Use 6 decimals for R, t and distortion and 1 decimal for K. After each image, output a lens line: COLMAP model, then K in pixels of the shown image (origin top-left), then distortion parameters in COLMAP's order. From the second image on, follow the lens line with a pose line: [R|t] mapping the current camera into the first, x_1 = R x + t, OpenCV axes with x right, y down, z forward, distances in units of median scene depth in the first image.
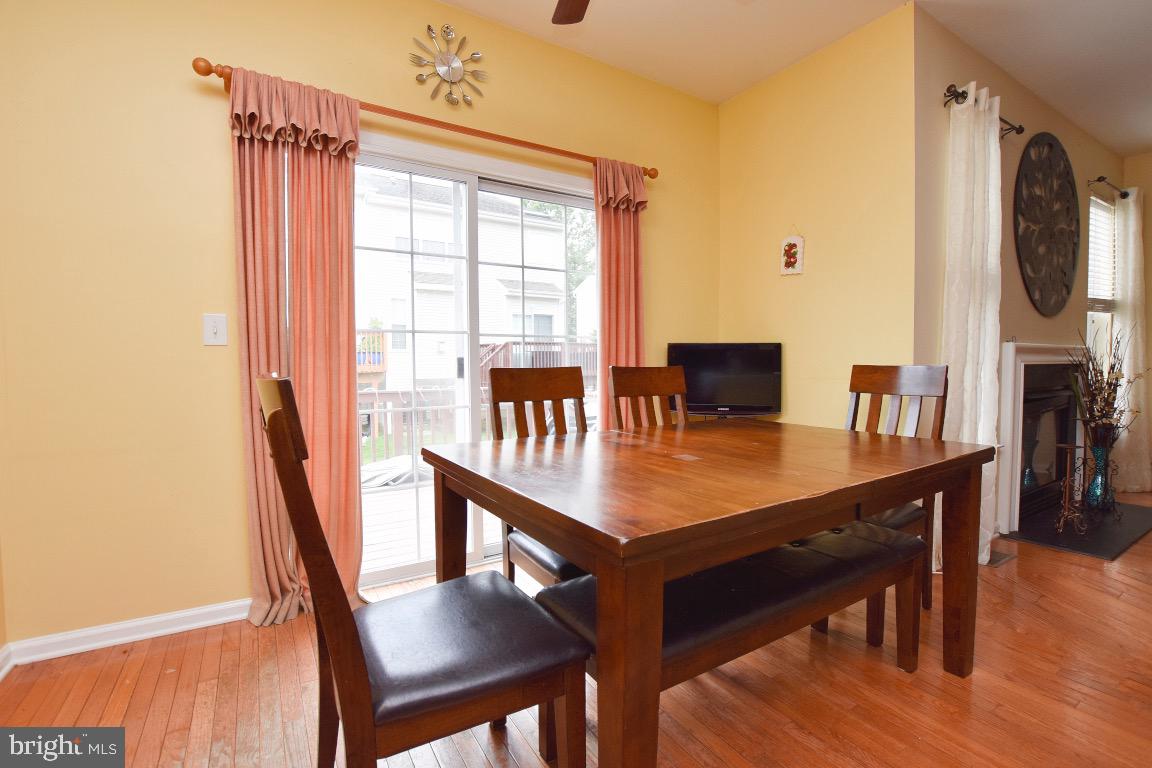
lens RADIAL K [[514.0, 0, 579.7], [0, 514.0, 384.4], [0, 0, 1]] dist [-0.034352, 0.005525]
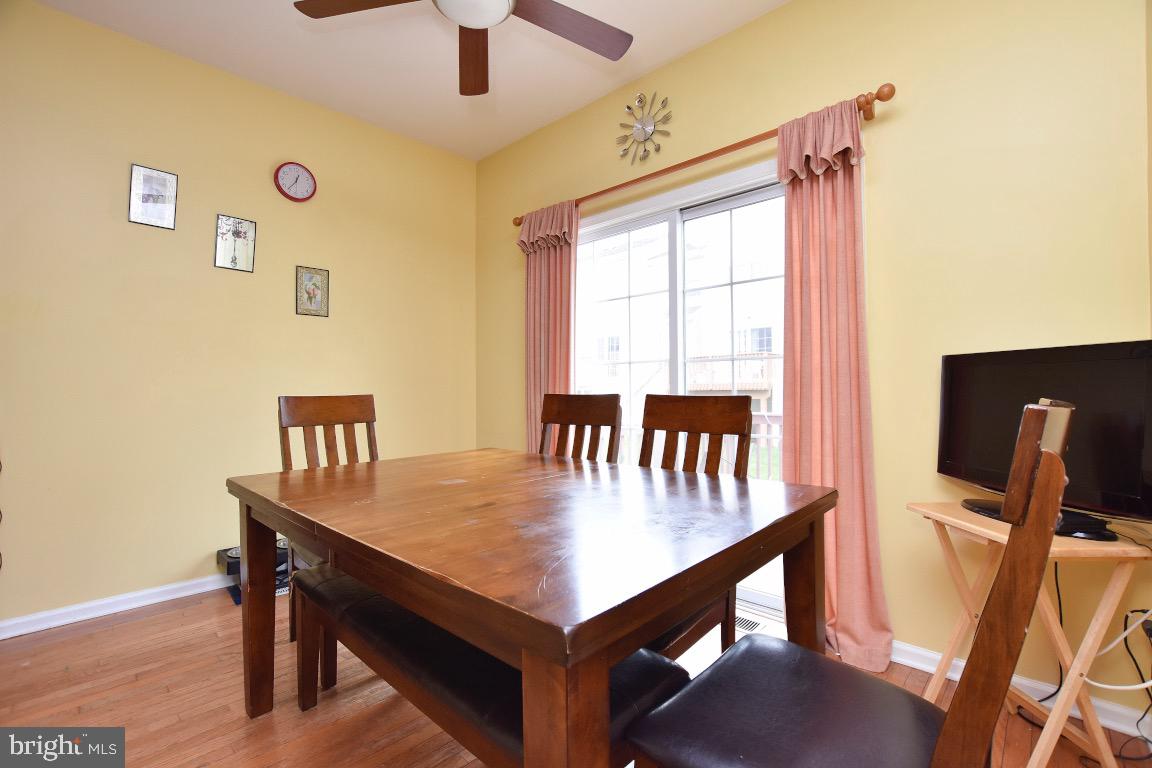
lens RADIAL K [[514.0, 0, 580.9], [0, 514.0, 379.3], [0, 0, 1]] dist [-0.034352, 0.005525]
pose [[0.254449, -0.016132, -0.966952, 0.808876], [-0.038774, 0.998887, -0.026868, -0.030236], [0.966309, 0.044329, 0.253540, 0.607812]]
